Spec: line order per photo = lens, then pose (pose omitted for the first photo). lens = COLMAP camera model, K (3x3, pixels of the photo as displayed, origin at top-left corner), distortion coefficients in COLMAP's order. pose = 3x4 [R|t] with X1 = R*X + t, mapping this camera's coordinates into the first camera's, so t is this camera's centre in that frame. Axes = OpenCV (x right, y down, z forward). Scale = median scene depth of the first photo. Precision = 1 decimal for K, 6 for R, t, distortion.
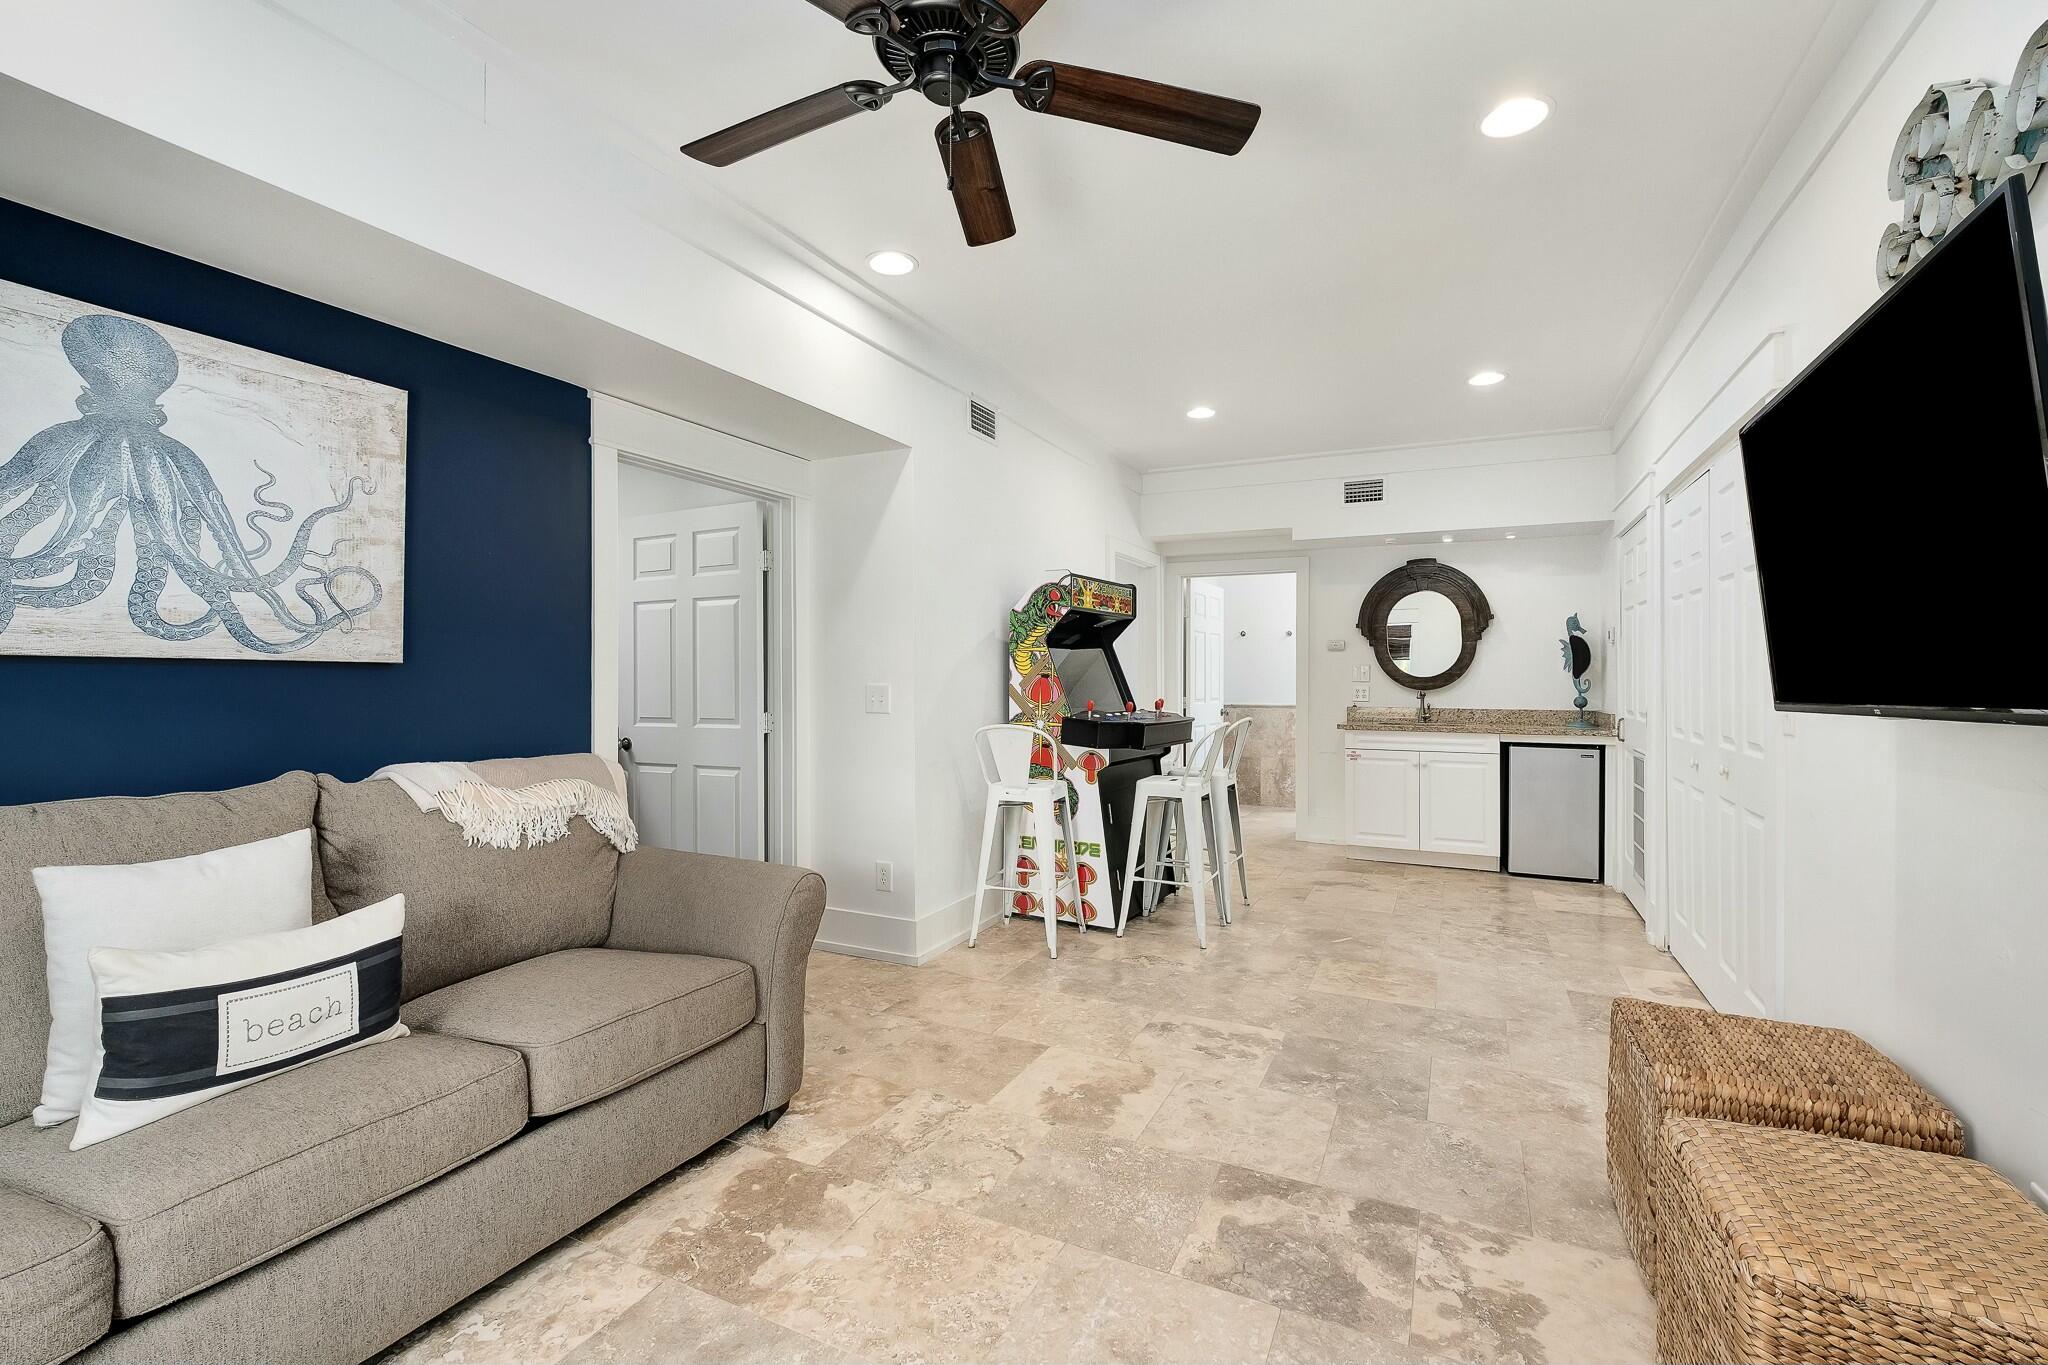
lens RADIAL K [[890.6, 0, 1014.1], [0, 890.6, 664.6], [0, 0, 1]] dist [0.003550, -0.000375]
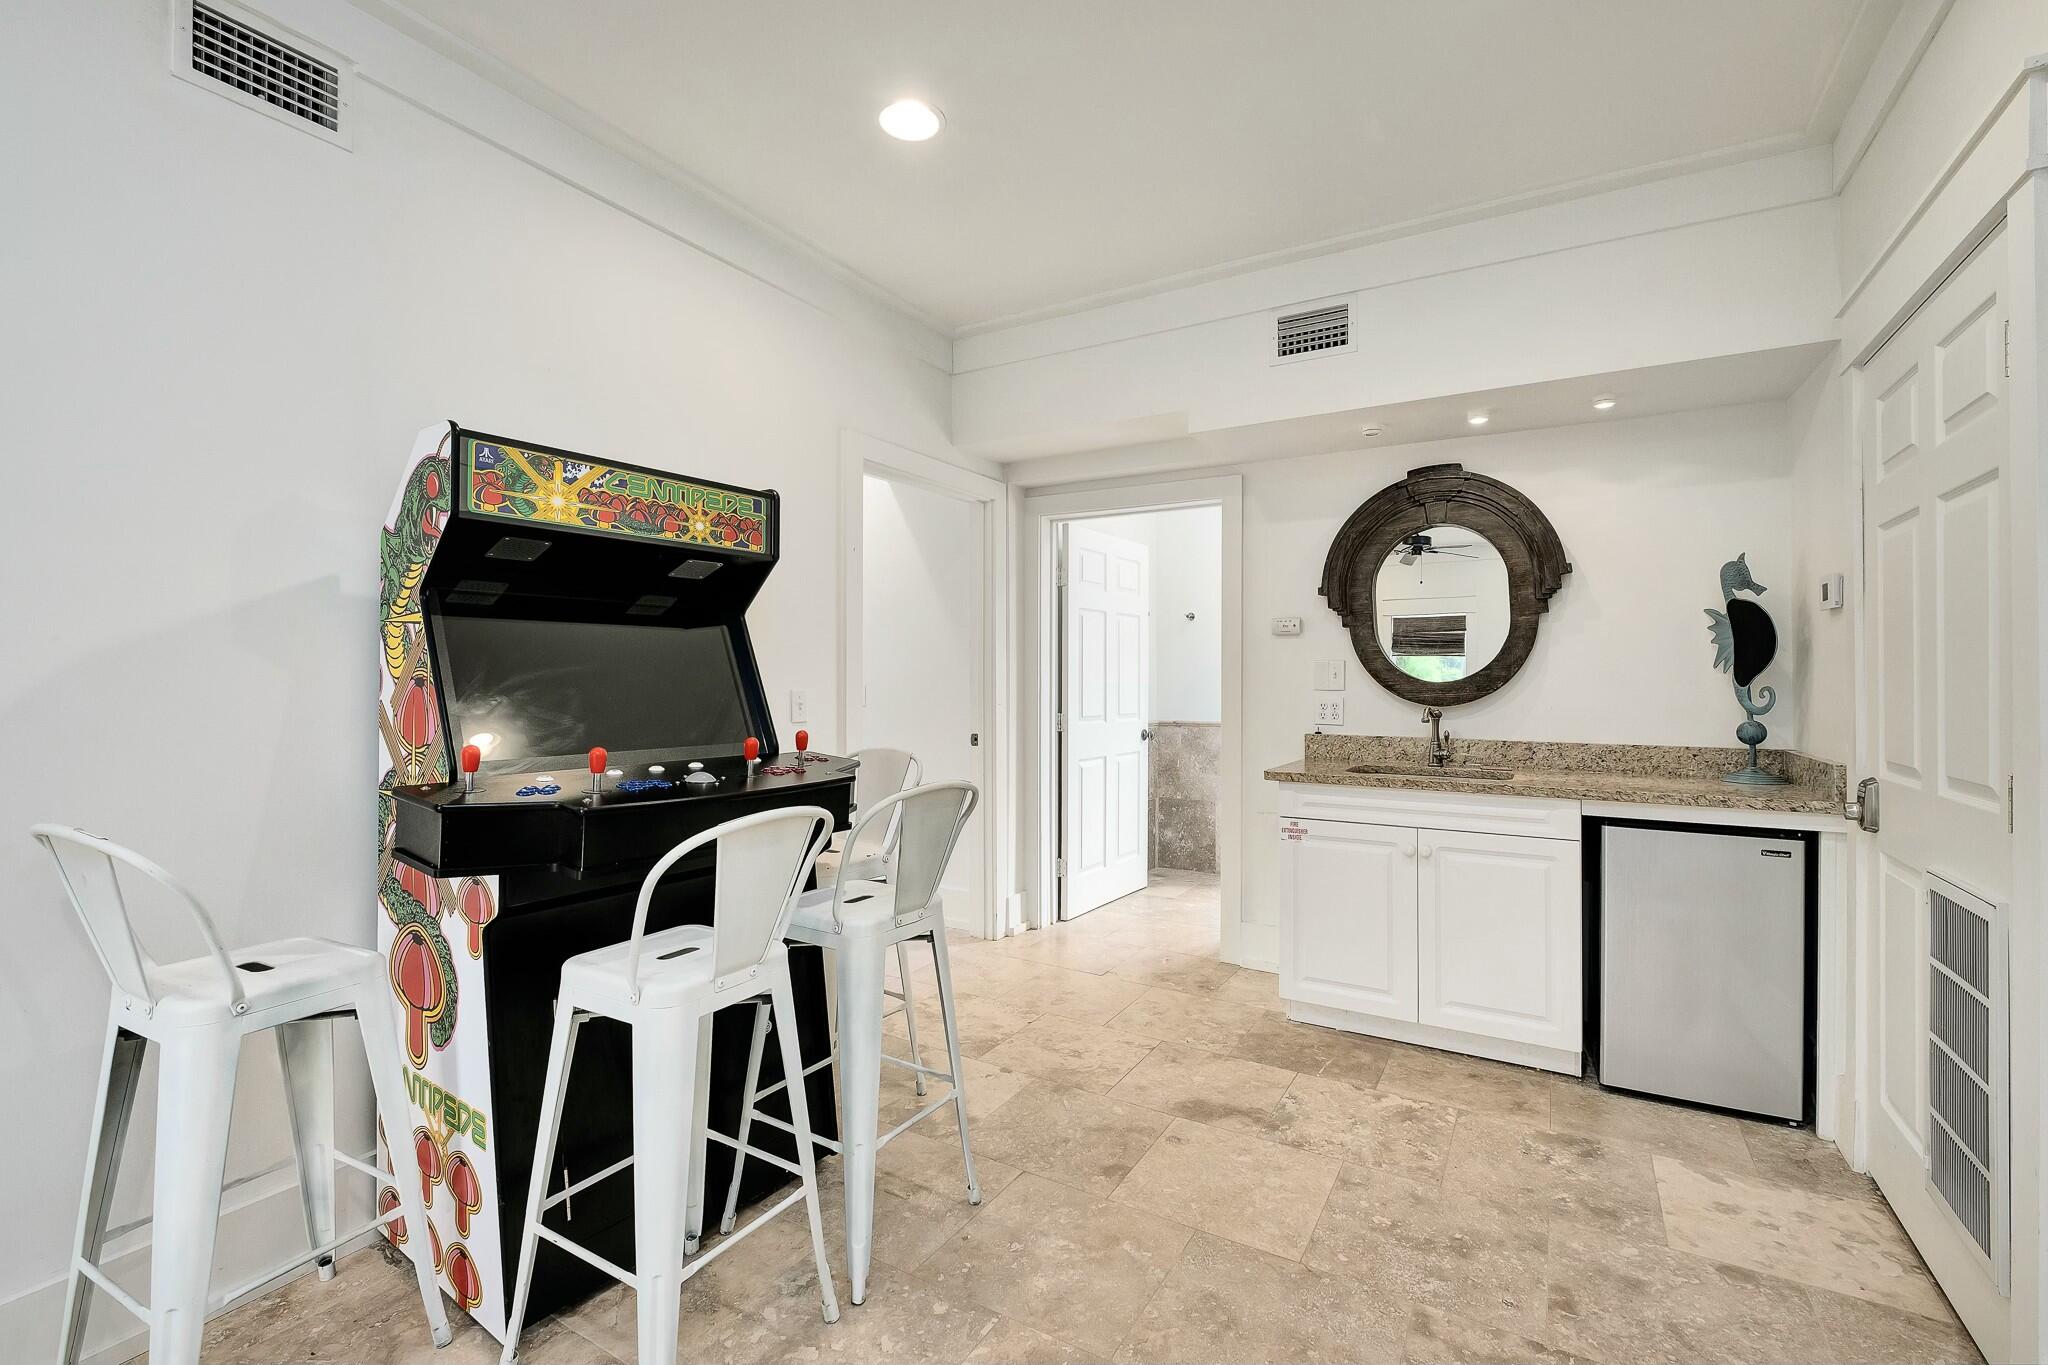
lens RADIAL K [[898.6, 0, 1009.0], [0, 898.6, 663.9], [0, 0, 1]] dist [-0.003656, -0.000482]
pose [[0.996449, -0.000967, -0.084197, 0.274613], [0.000765, 0.999997, -0.002433, 0.004524], [0.084199, 0.002360, 0.996446, 0.484969]]
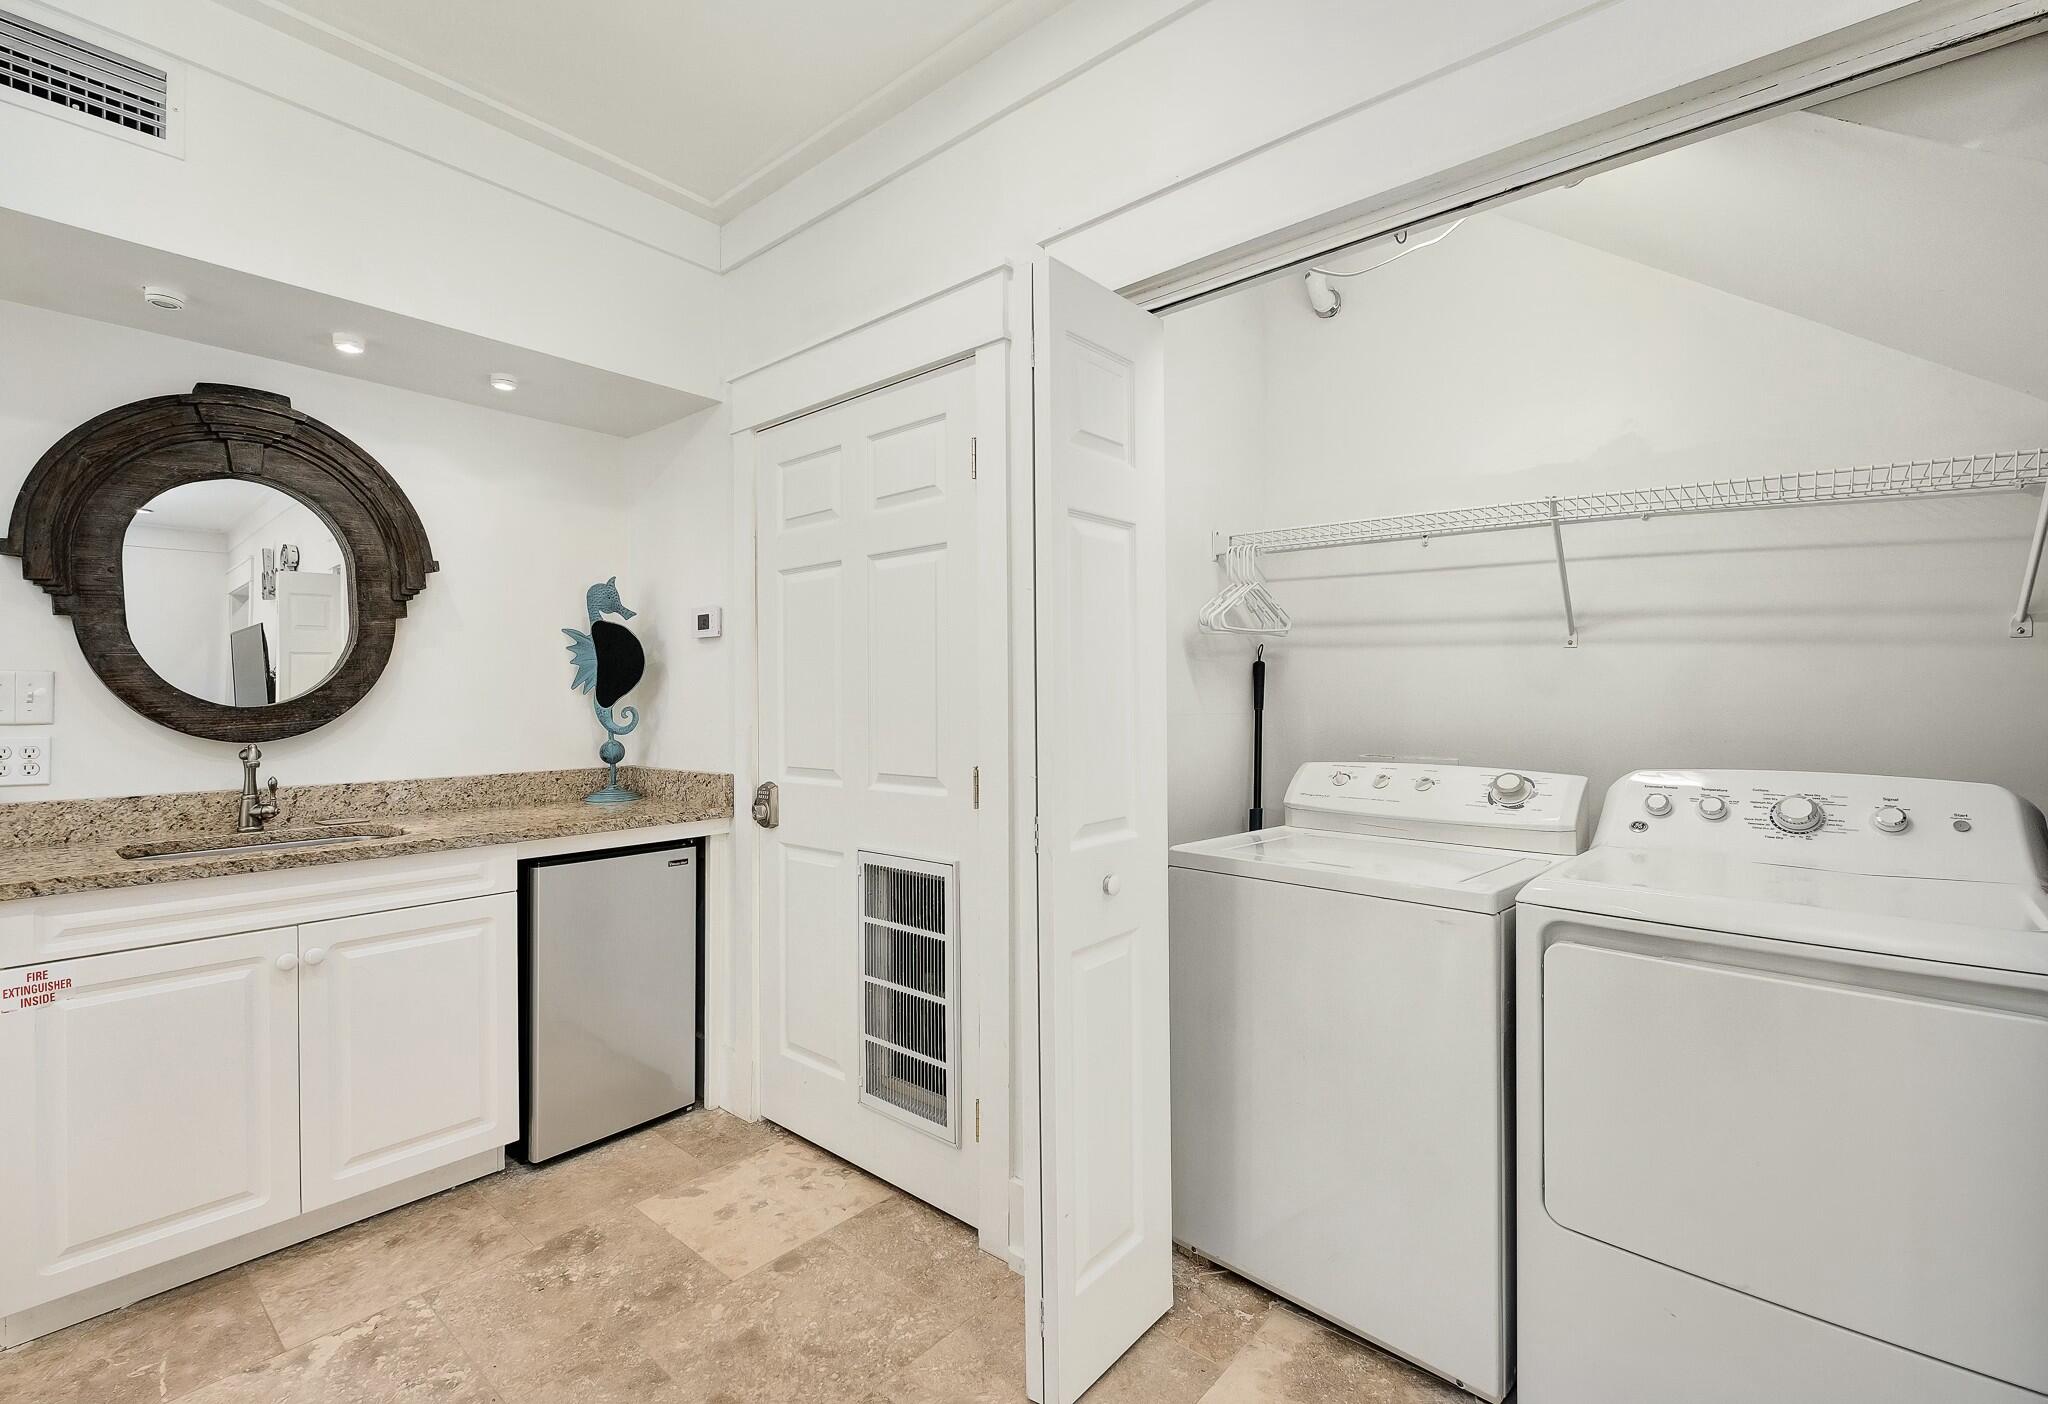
lens RADIAL K [[918.4, 0, 1029.2], [0, 918.4, 694.9], [0, 0, 1]] dist [-0.001022, -0.000707]
pose [[0.241797, 0.000515, 0.970327, 0.187929], [-0.006813, 0.999976, 0.001167, 0.007025], [-0.970303, -0.006893, 0.241795, 0.665566]]
